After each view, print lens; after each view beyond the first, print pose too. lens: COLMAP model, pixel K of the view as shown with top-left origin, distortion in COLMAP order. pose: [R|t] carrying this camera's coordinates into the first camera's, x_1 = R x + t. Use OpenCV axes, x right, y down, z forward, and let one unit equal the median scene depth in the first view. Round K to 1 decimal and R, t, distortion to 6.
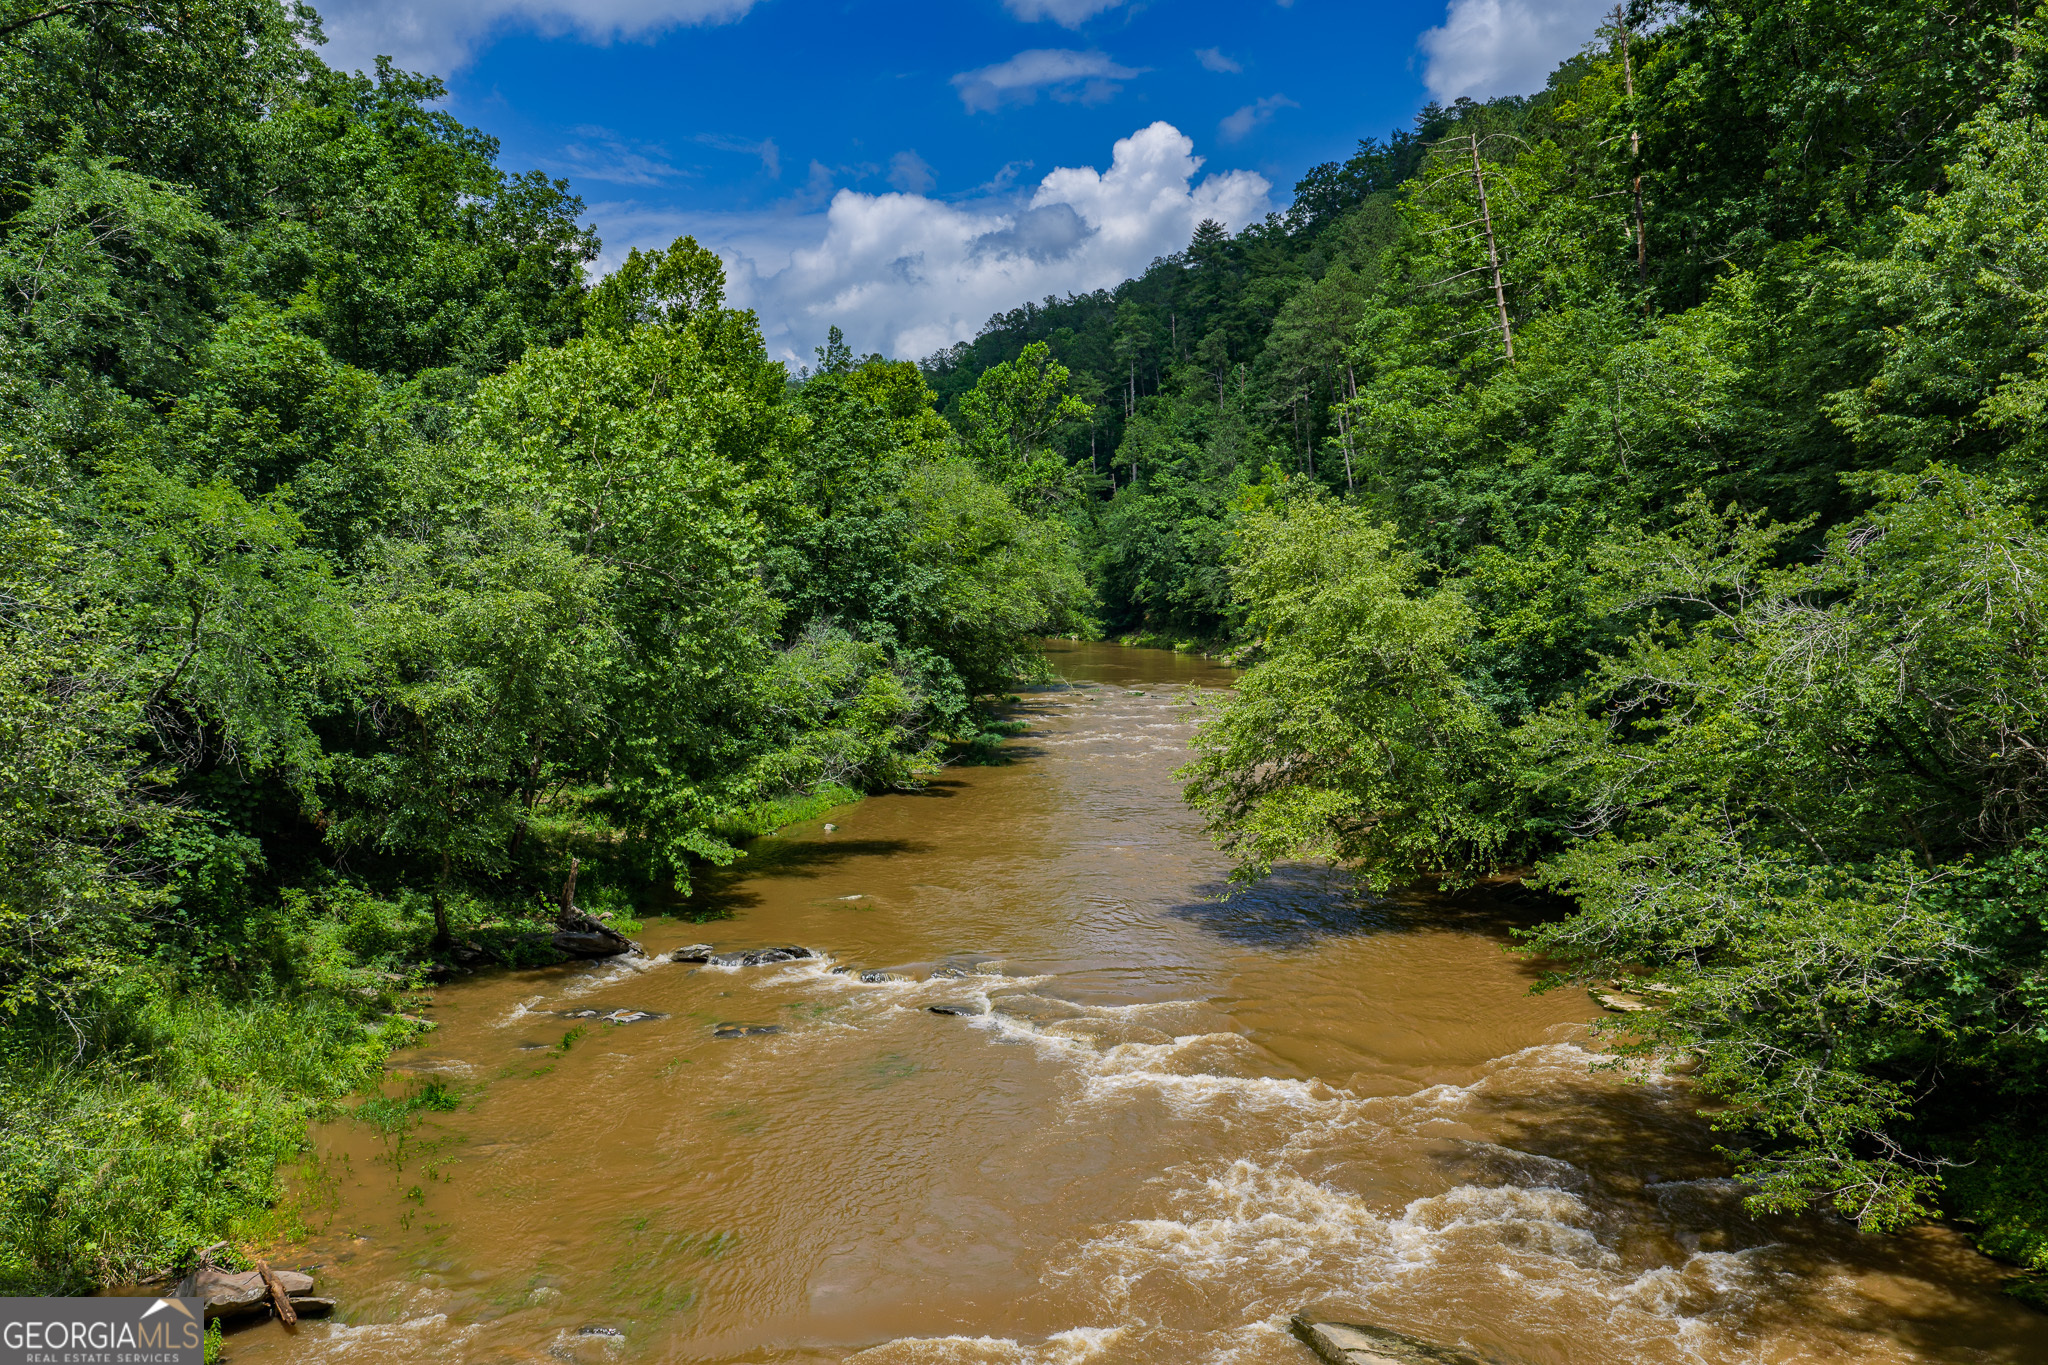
lens RADIAL K [[1701.3, 0, 1023.7], [0, 1701.3, 682.9], [0, 0, 1]] dist [0.022910, -0.031651]
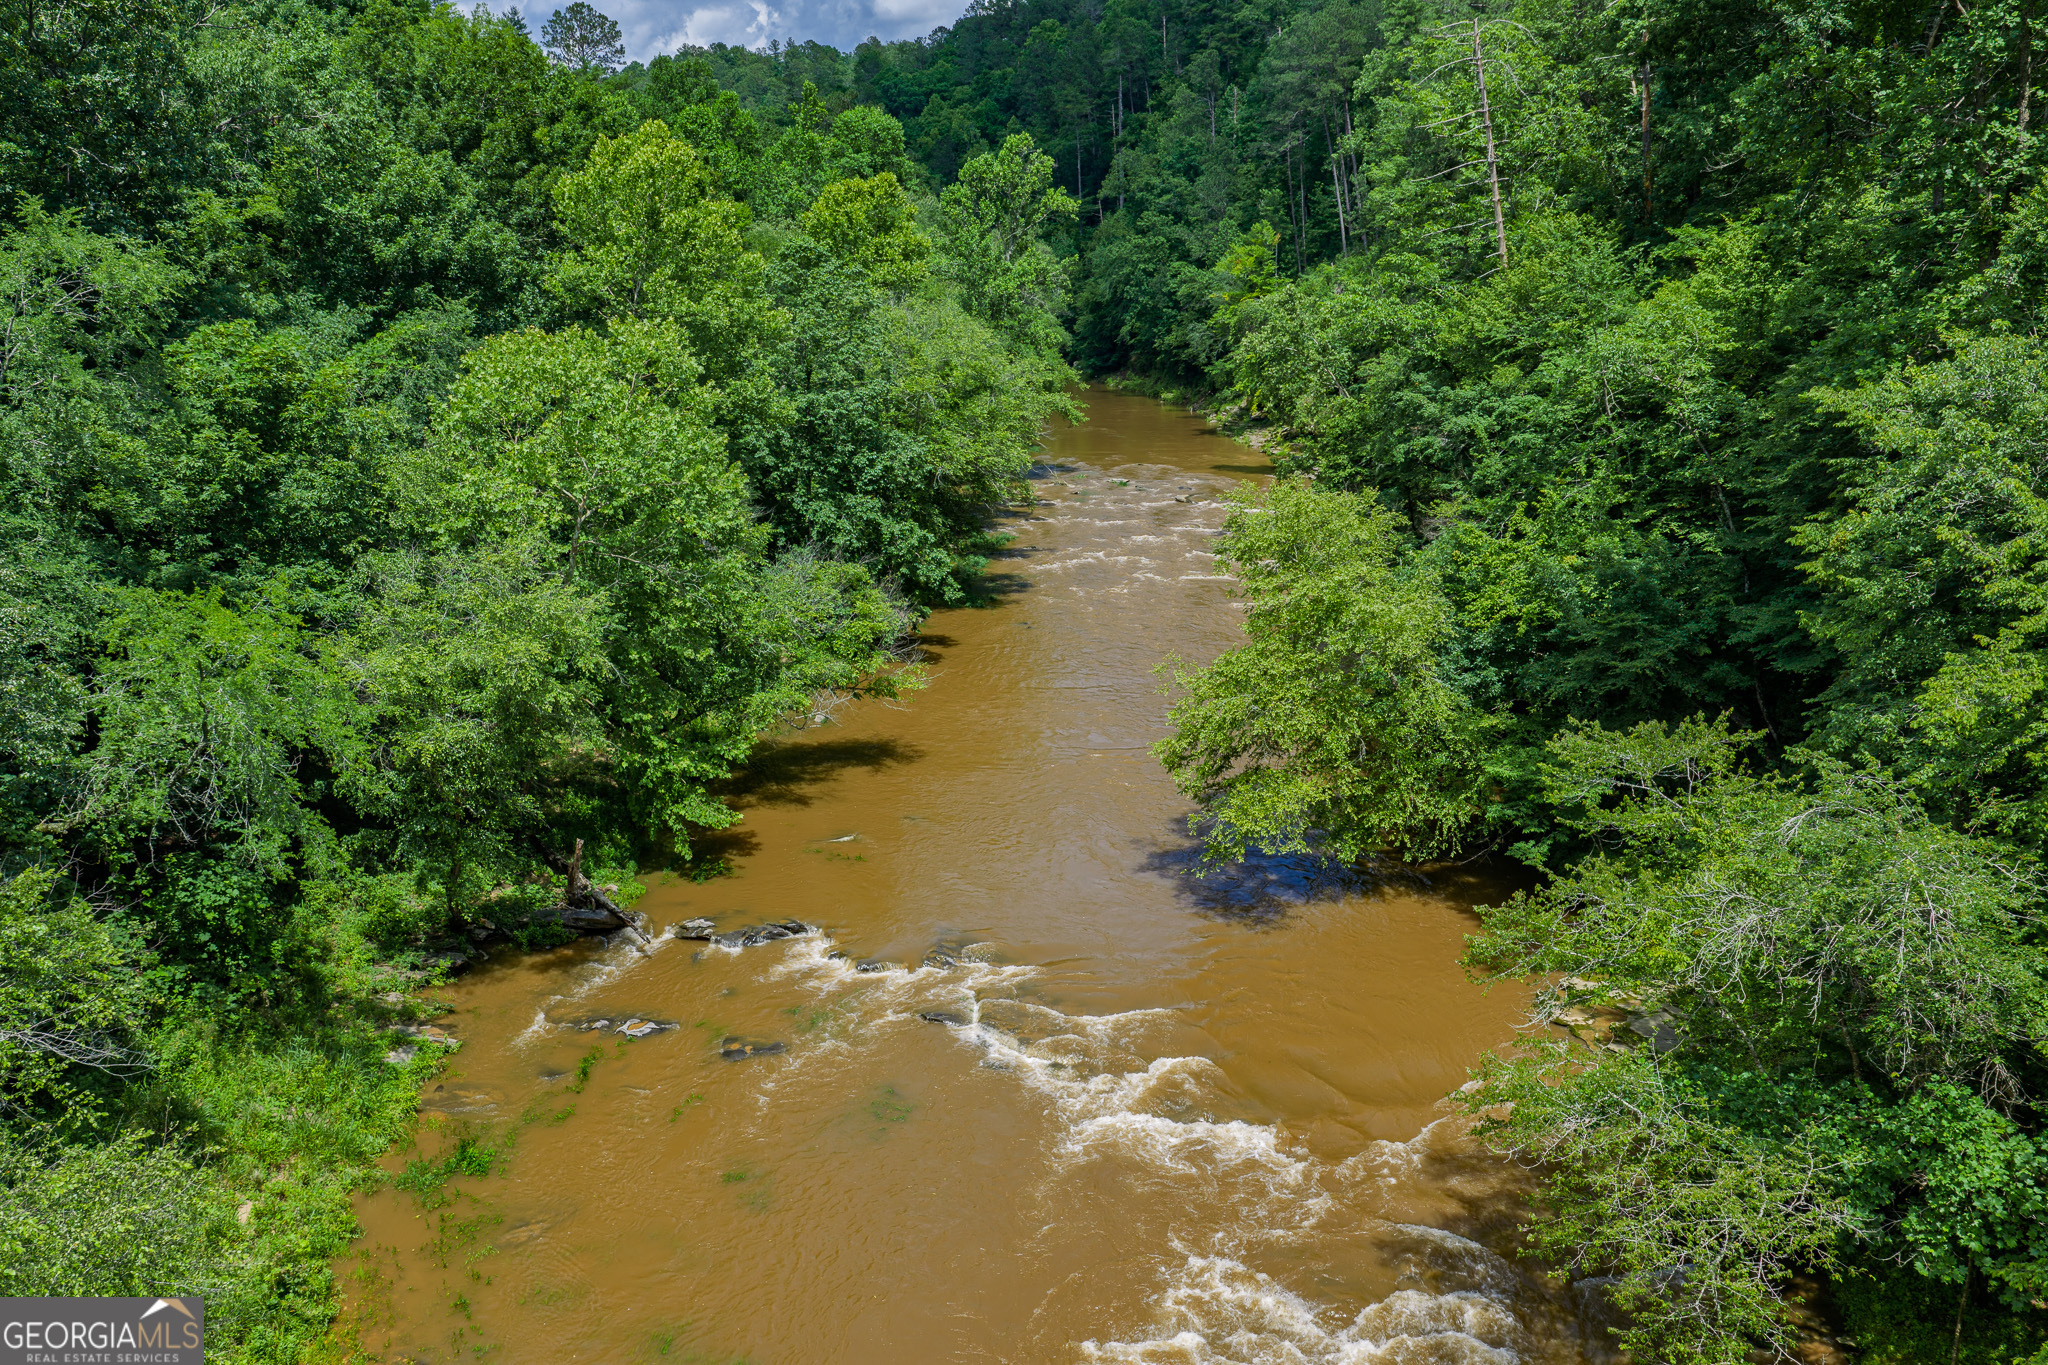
lens RADIAL K [[1701.3, 0, 1023.0], [0, 1701.3, 693.9], [0, 0, 1]] dist [0.022910, -0.031651]
pose [[0.999960, -0.003886, 0.008064, 0.000738], [0.002305, 0.982241, 0.187609, -0.176580], [-0.008649, -0.187583, 0.982211, -0.011009]]
